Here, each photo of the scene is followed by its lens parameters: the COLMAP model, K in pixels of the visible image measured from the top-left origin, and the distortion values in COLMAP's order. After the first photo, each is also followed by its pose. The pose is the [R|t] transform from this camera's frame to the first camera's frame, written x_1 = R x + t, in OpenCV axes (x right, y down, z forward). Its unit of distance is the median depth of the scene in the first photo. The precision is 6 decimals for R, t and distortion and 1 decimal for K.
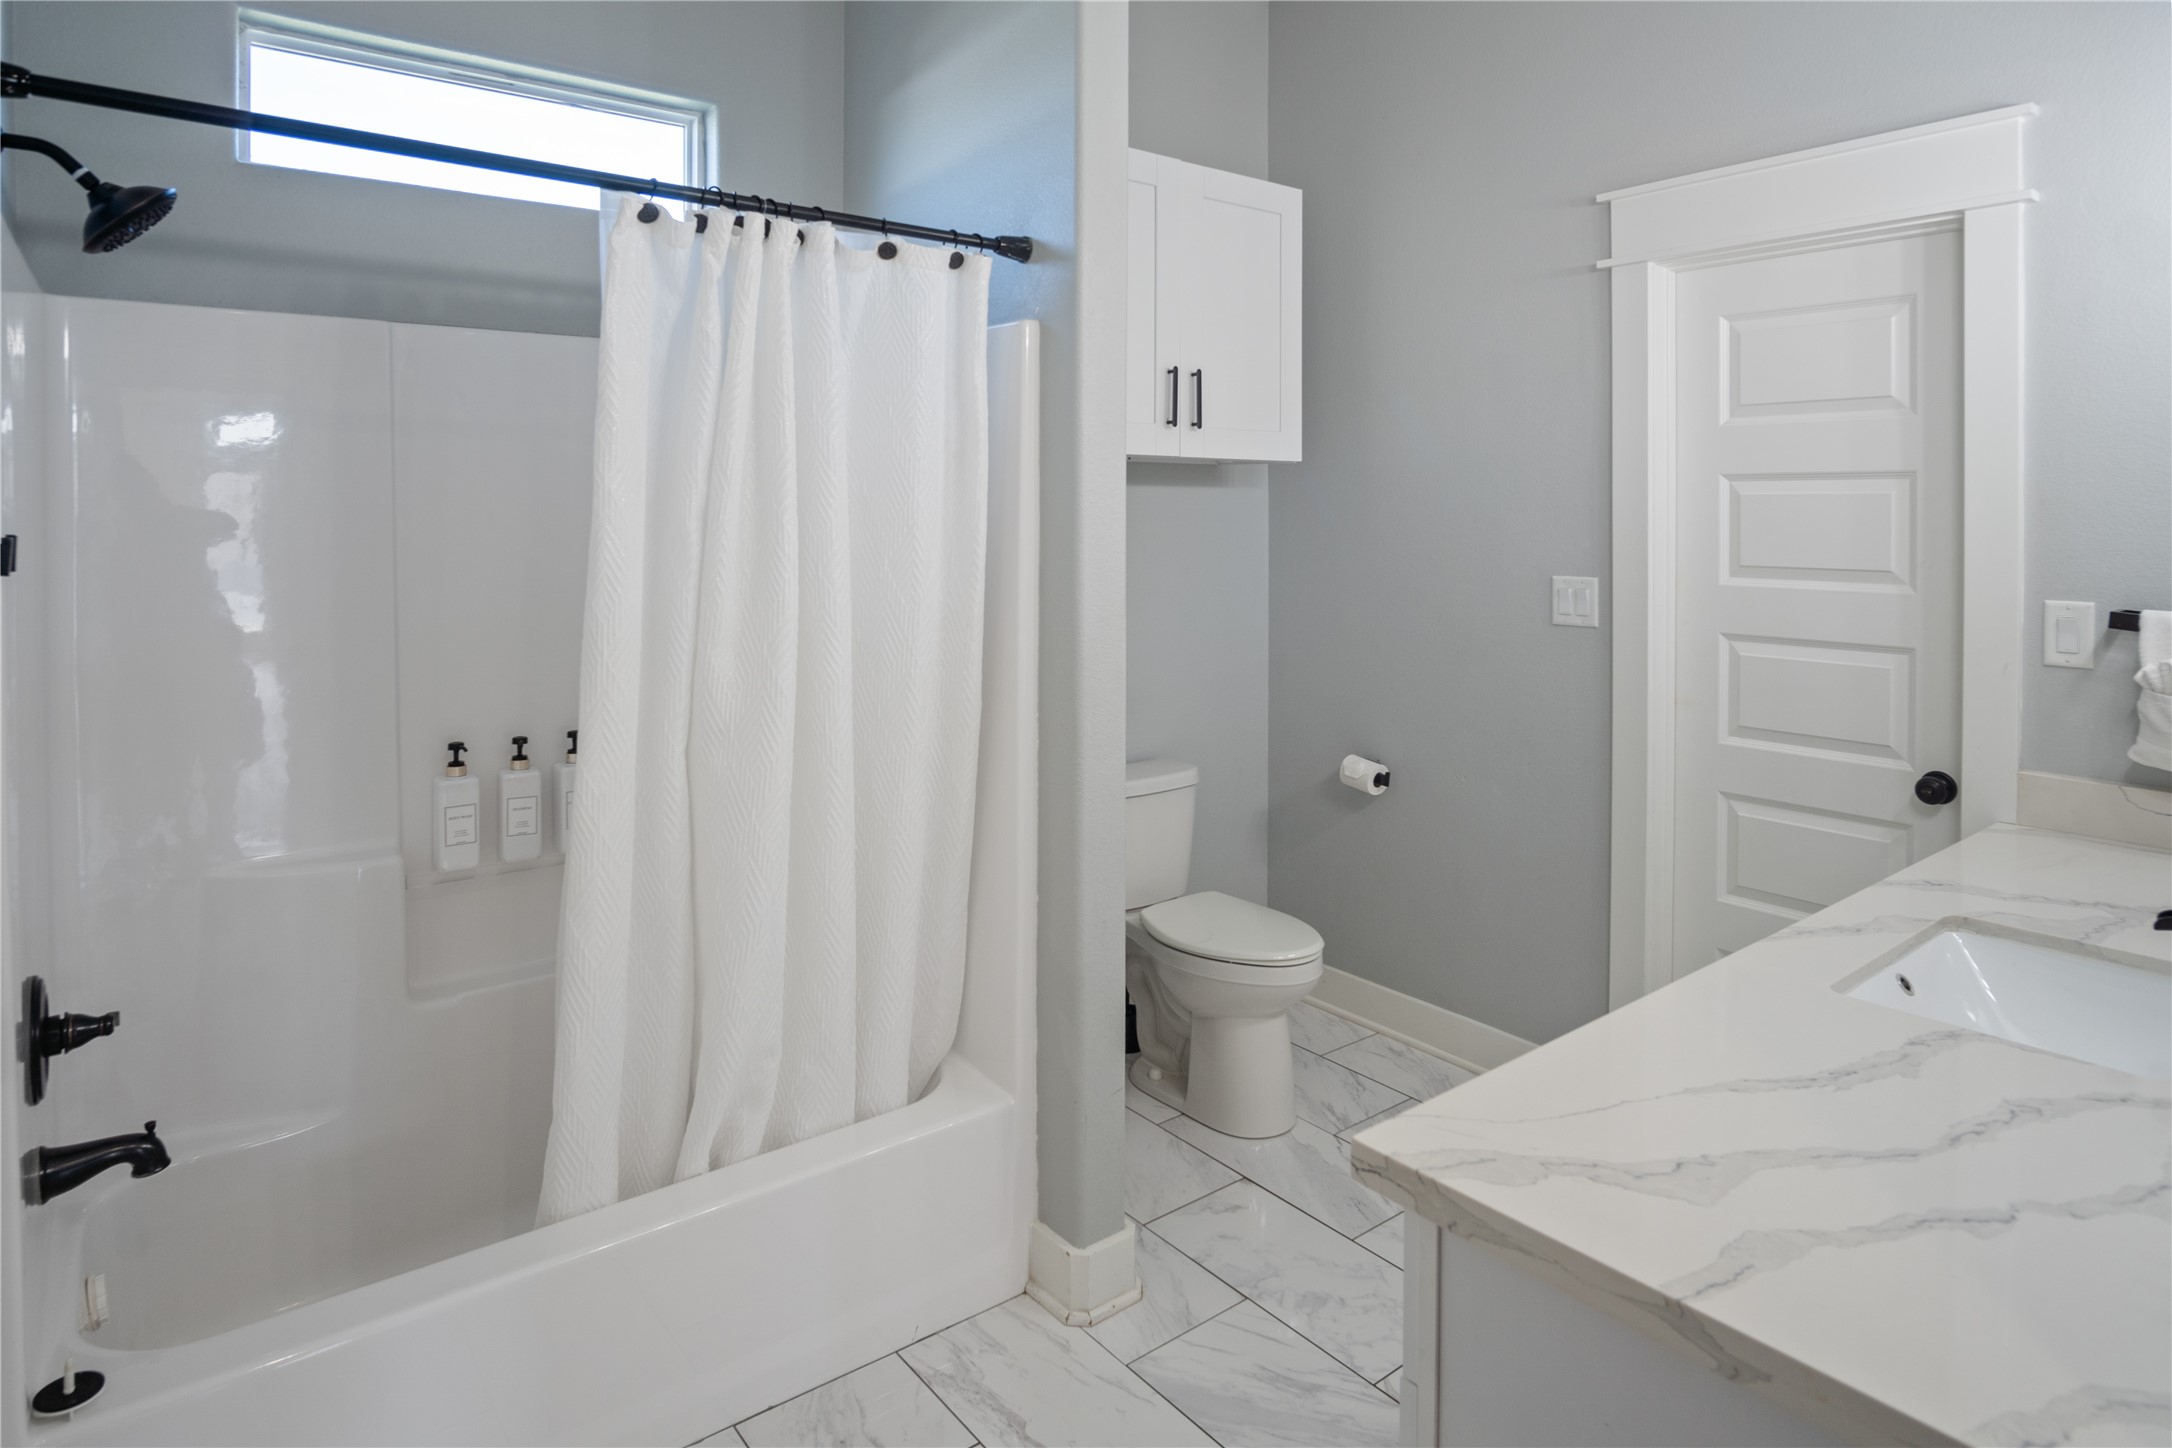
lens RADIAL K [[1224.1, 0, 1085.9], [0, 1224.1, 524.7], [0, 0, 1]] dist [-0.017077, -0.000292]
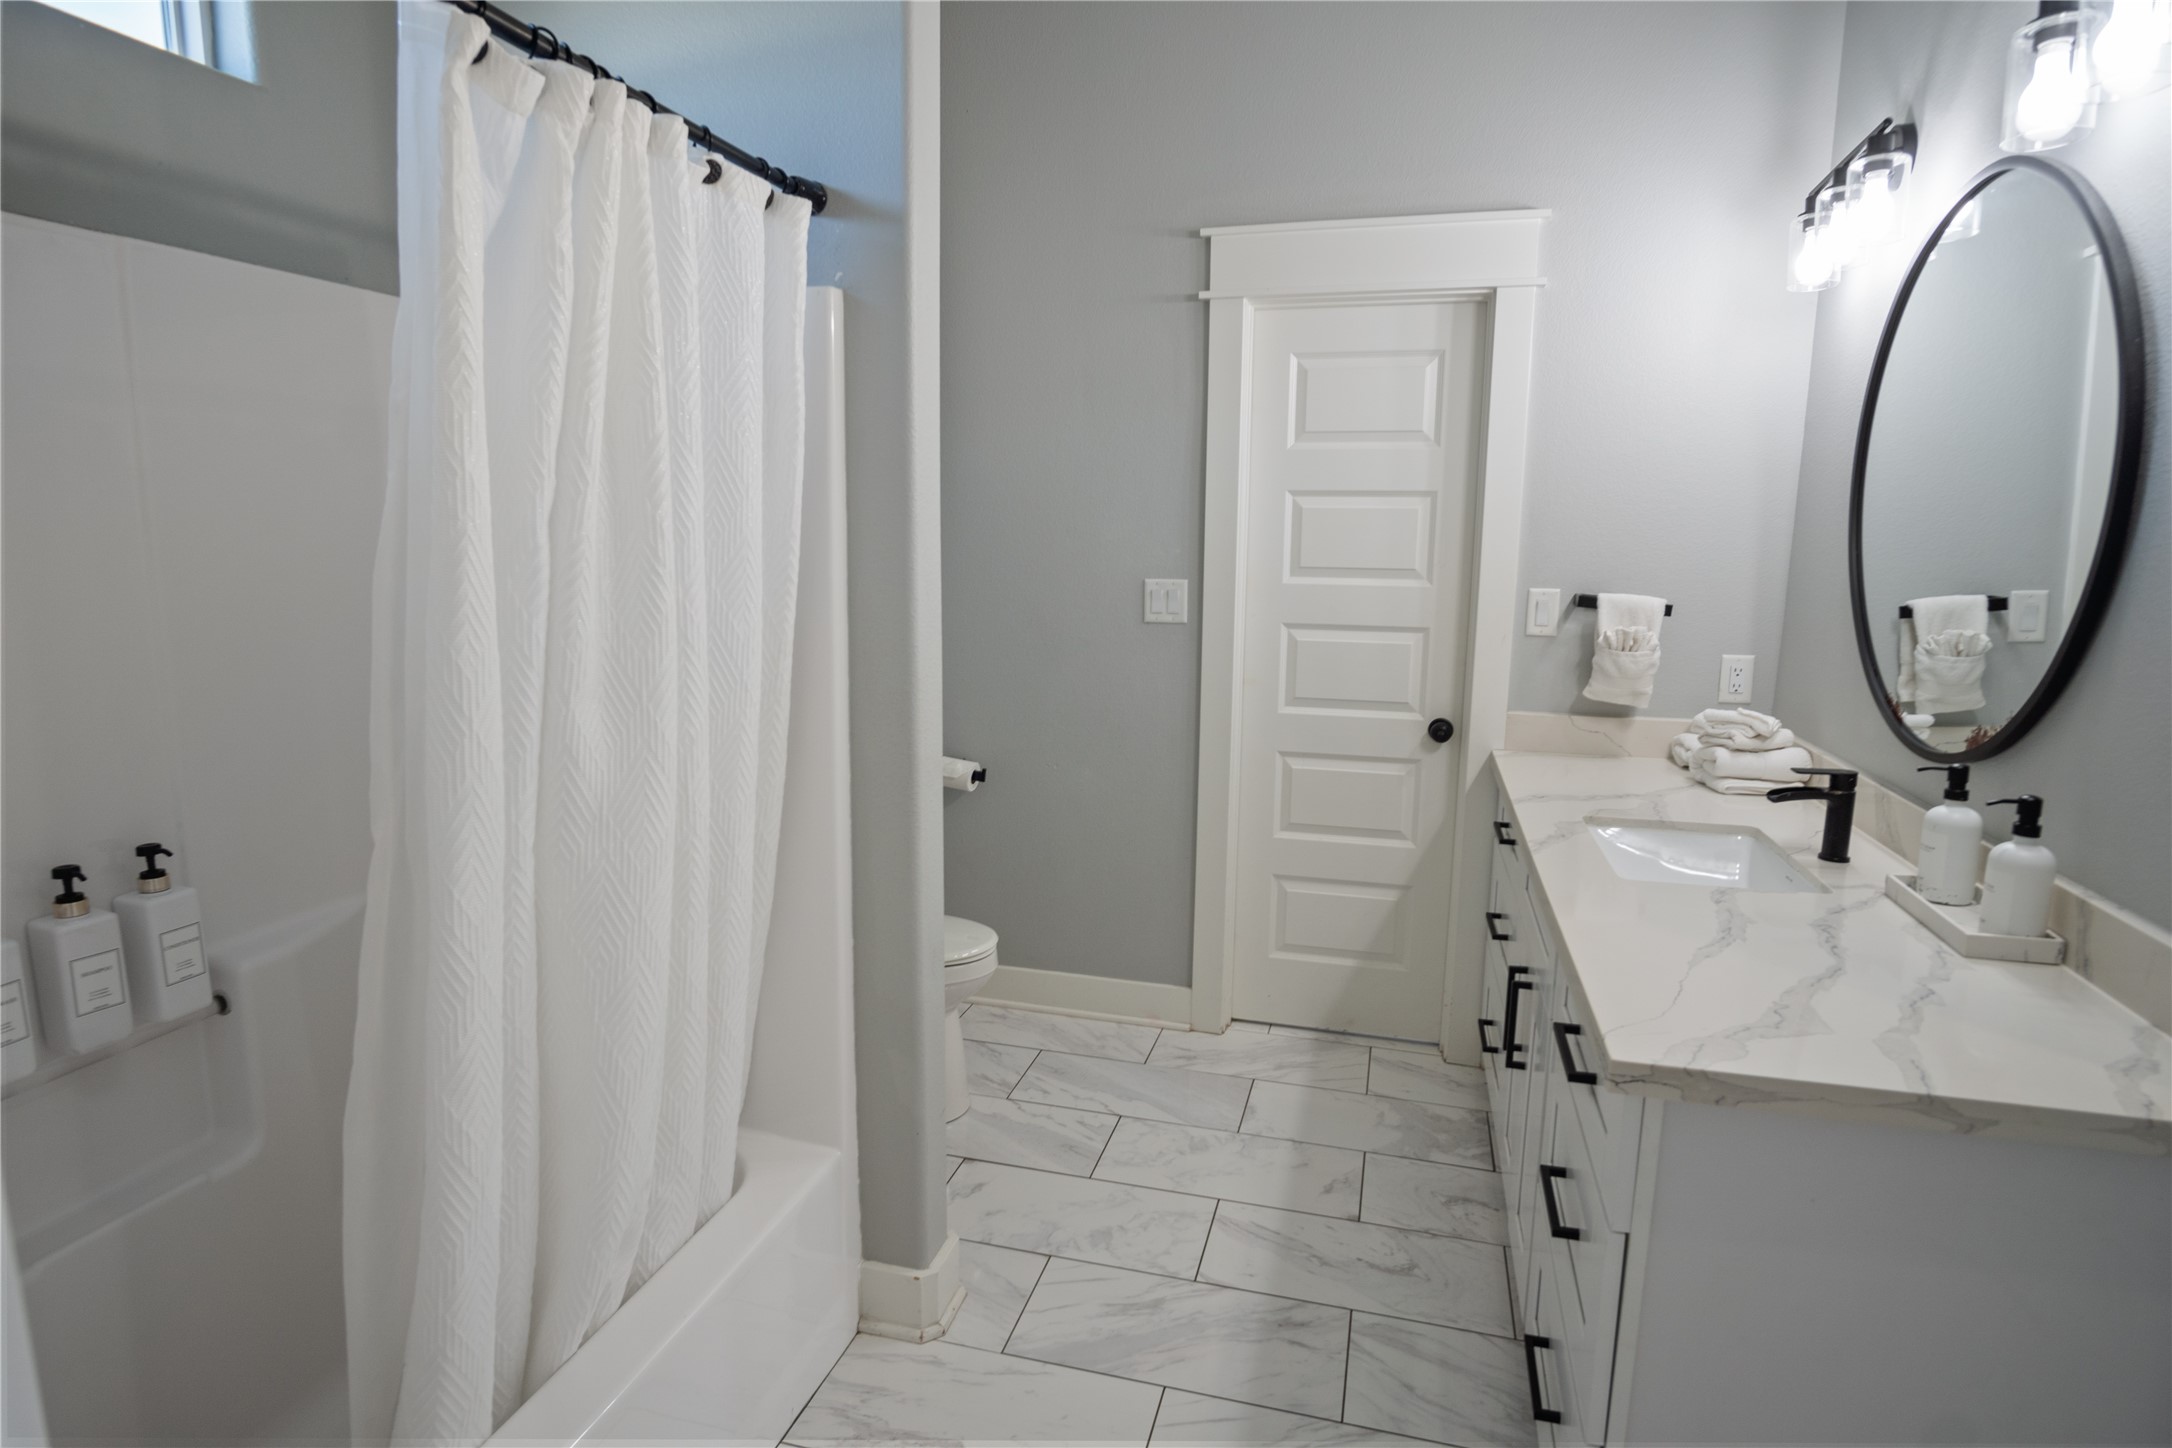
lens RADIAL K [[1158.2, 0, 1086.0], [0, 1158.2, 724.0], [0, 0, 1]] dist [-0.024370, -0.000556]
pose [[0.807735, -0.095823, 0.581706, -0.374280], [0.000452, 0.986803, 0.161925, 0.001465], [-0.589545, -0.130530, 0.797119, 0.211756]]
